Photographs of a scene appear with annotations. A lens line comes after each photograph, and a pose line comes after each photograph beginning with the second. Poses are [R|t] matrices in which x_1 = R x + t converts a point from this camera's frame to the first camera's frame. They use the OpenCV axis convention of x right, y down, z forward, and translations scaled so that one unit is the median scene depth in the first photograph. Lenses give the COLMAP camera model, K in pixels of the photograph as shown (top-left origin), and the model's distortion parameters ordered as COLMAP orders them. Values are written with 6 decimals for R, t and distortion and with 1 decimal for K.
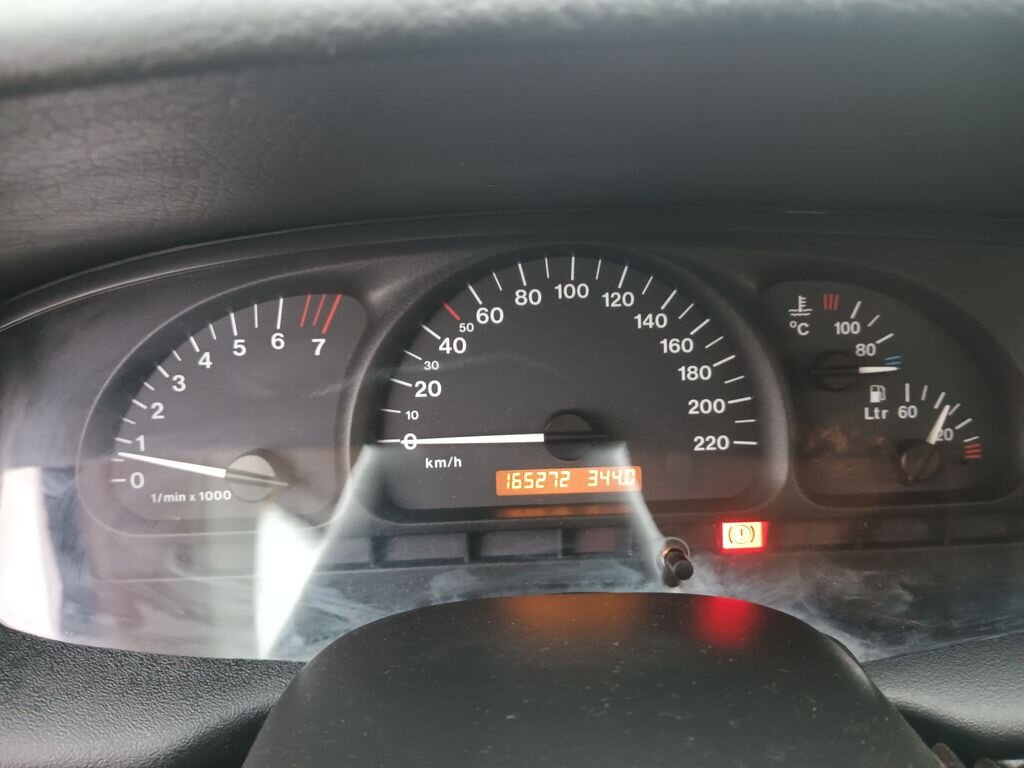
lens RADIAL K [[794.8, 0, 512.6], [0, 794.8, 382.7], [0, 0, 1]] dist [-0.007093, -0.005488]
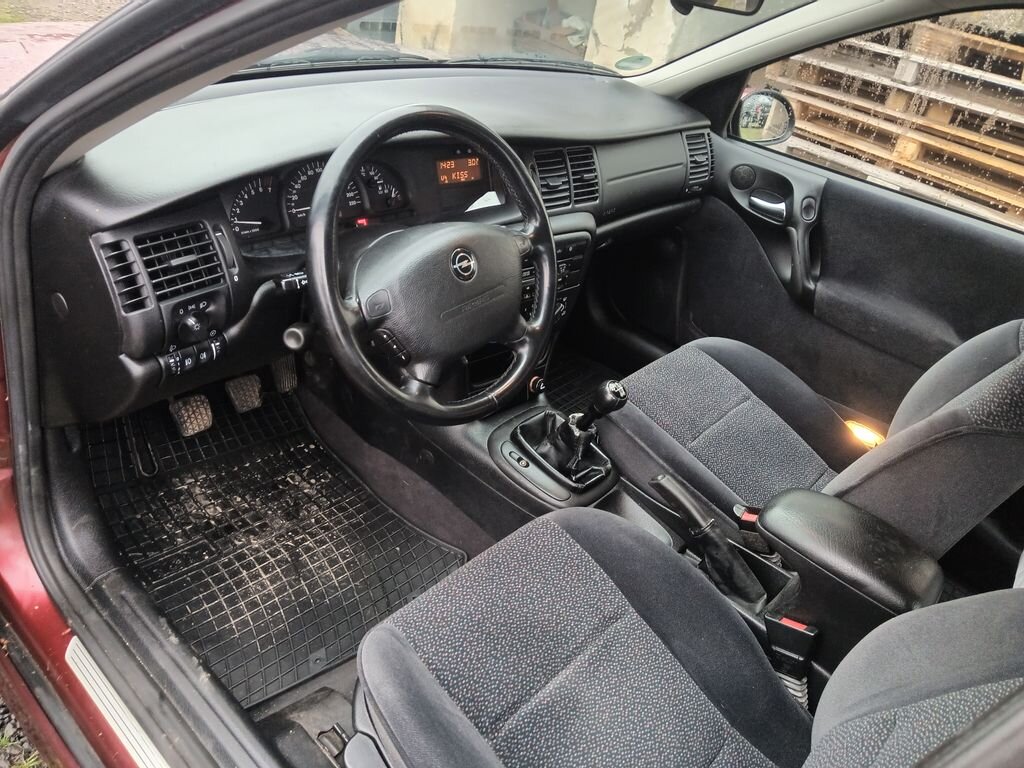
lens RADIAL K [[794.8, 0, 508.9], [0, 794.8, 381.2], [0, 0, 1]] dist [-0.007093, -0.005488]
pose [[0.685768, -0.266854, 0.677135, -2.402414], [0.122504, 0.959407, 0.254030, 0.012034], [-0.717437, -0.091254, 0.690621, -2.756336]]
